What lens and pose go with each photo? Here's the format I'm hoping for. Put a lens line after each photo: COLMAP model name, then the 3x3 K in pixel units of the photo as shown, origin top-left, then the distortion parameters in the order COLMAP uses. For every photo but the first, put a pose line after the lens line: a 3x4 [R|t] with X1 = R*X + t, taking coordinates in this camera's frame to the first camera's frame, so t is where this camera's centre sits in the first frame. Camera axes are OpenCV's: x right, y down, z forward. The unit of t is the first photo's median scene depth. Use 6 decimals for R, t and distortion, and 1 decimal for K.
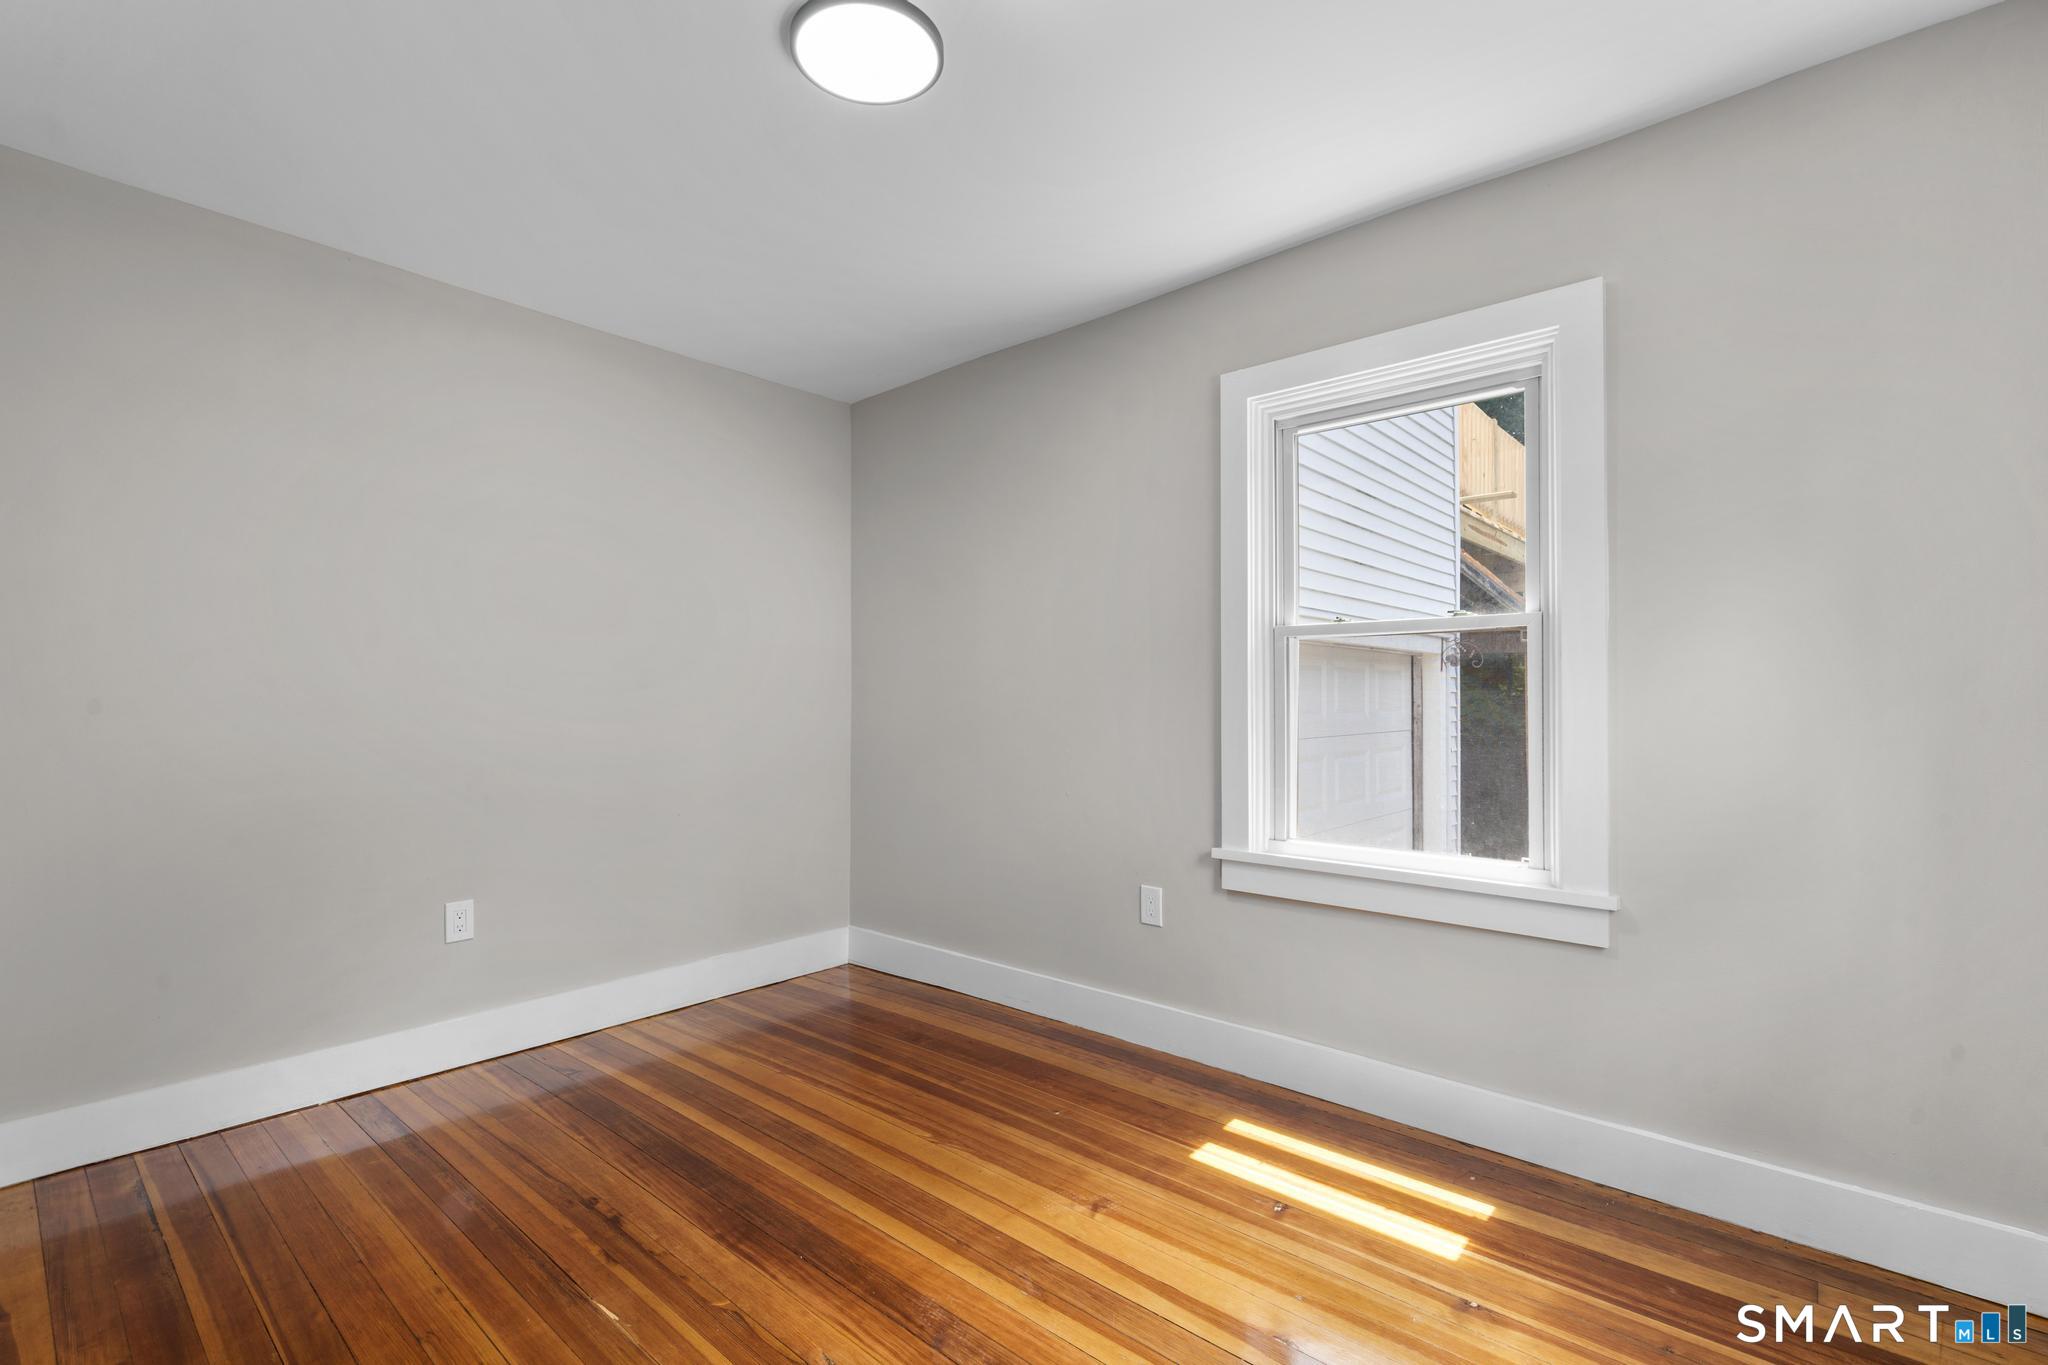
lens RADIAL K [[920.0, 0, 1022.9], [0, 920.0, 685.8], [0, 0, 1]] dist [-0.006754, 0.003725]
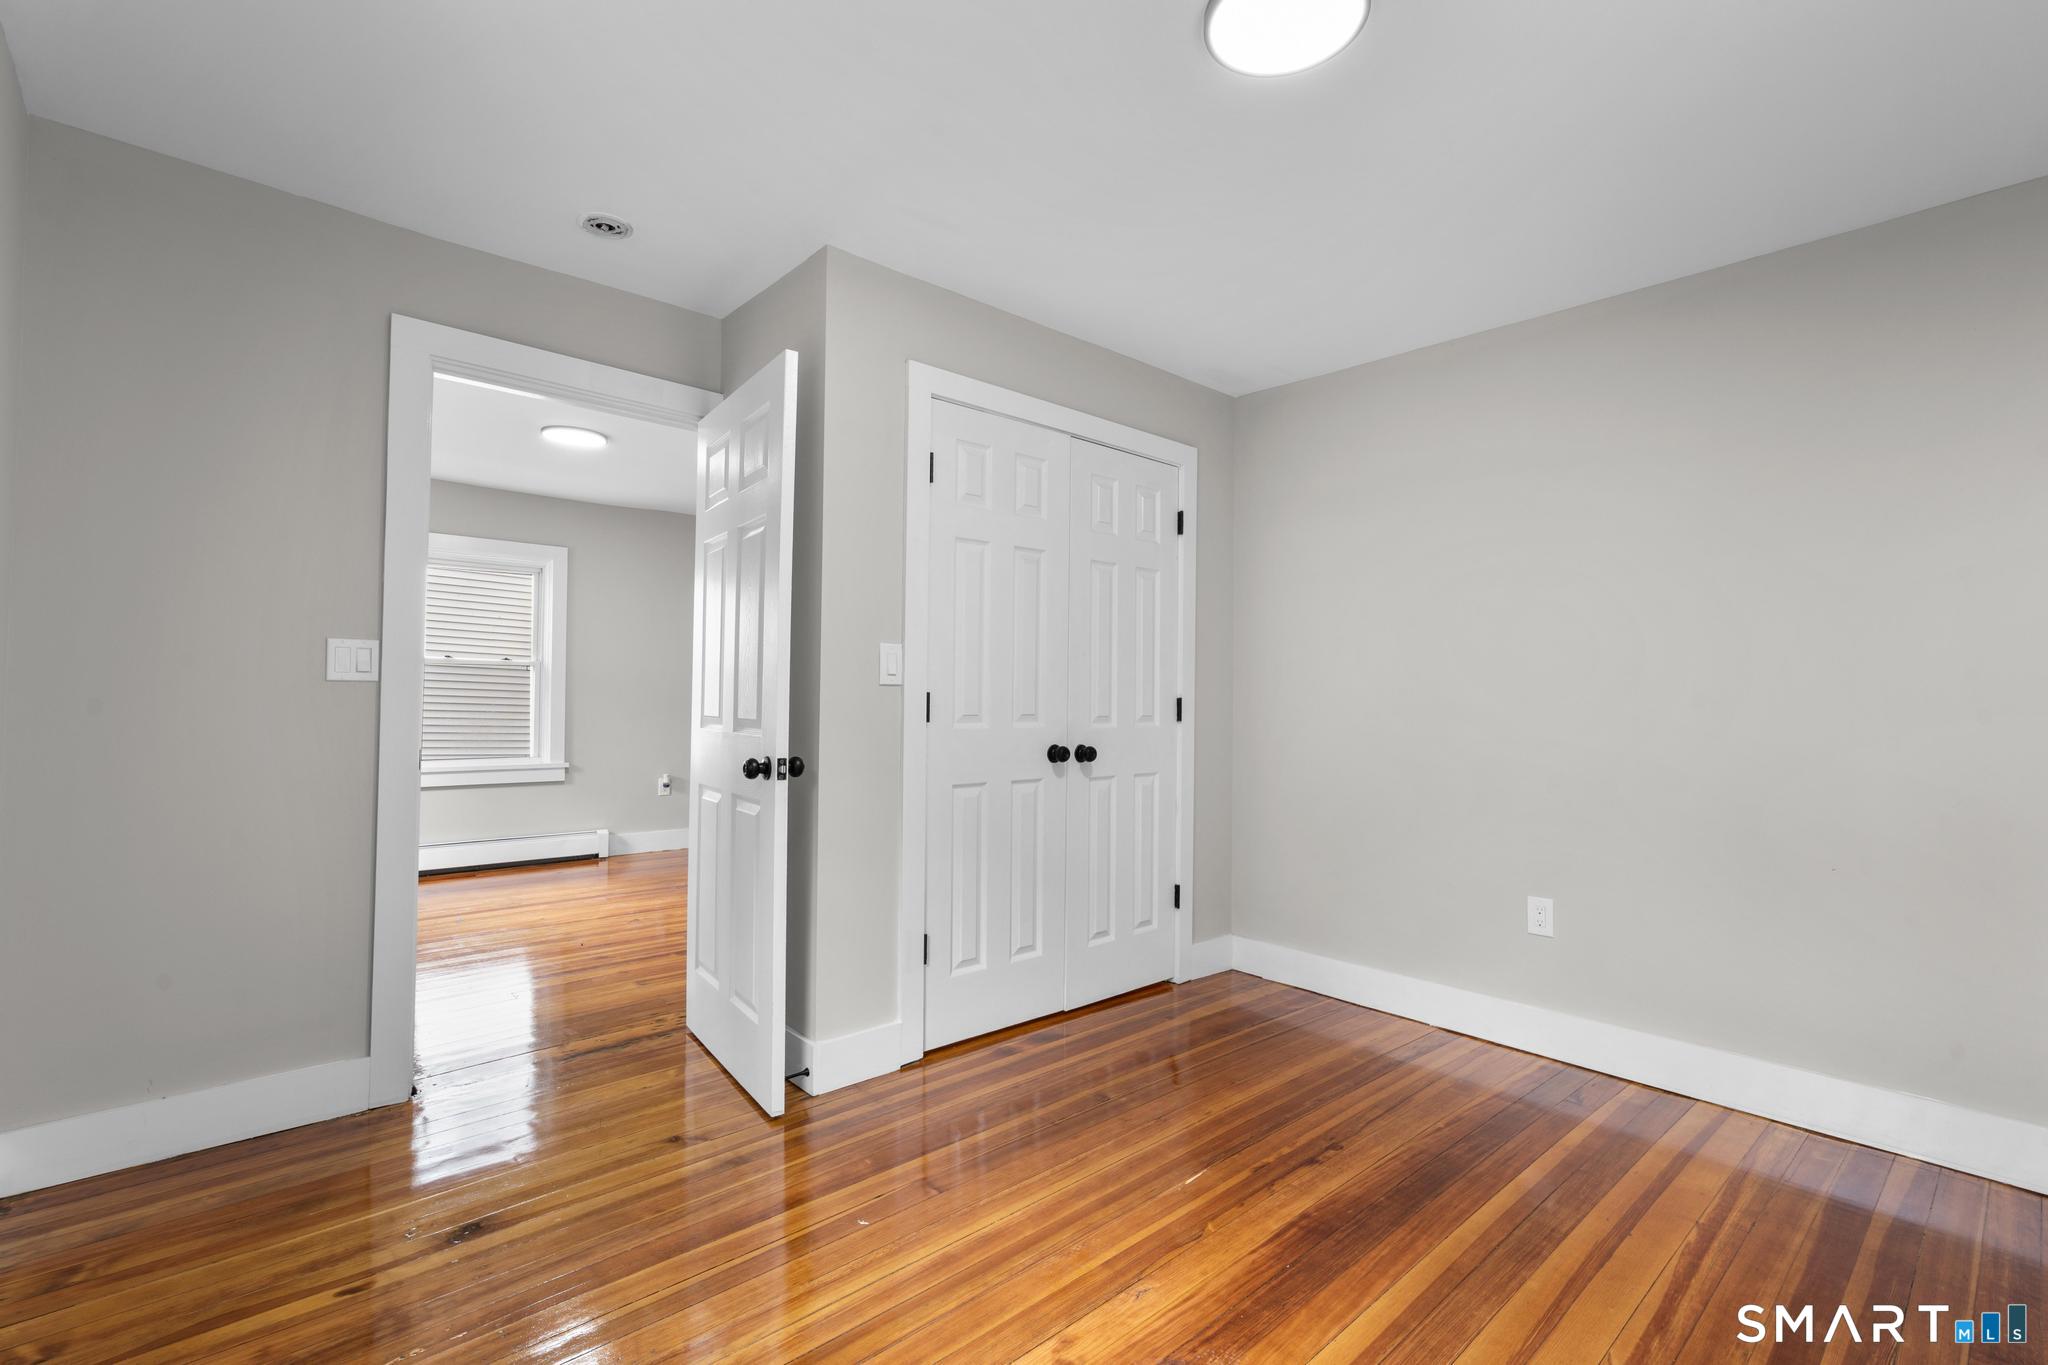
lens RADIAL K [[920.0, 0, 1023.8], [0, 920.0, 687.2], [0, 0, 1]] dist [-0.006754, 0.003725]
pose [[-0.121452, -0.012200, -0.992522, 0.569064], [0.001226, 0.999922, -0.012441, 0.007003], [0.992597, -0.002728, -0.121428, 0.608943]]
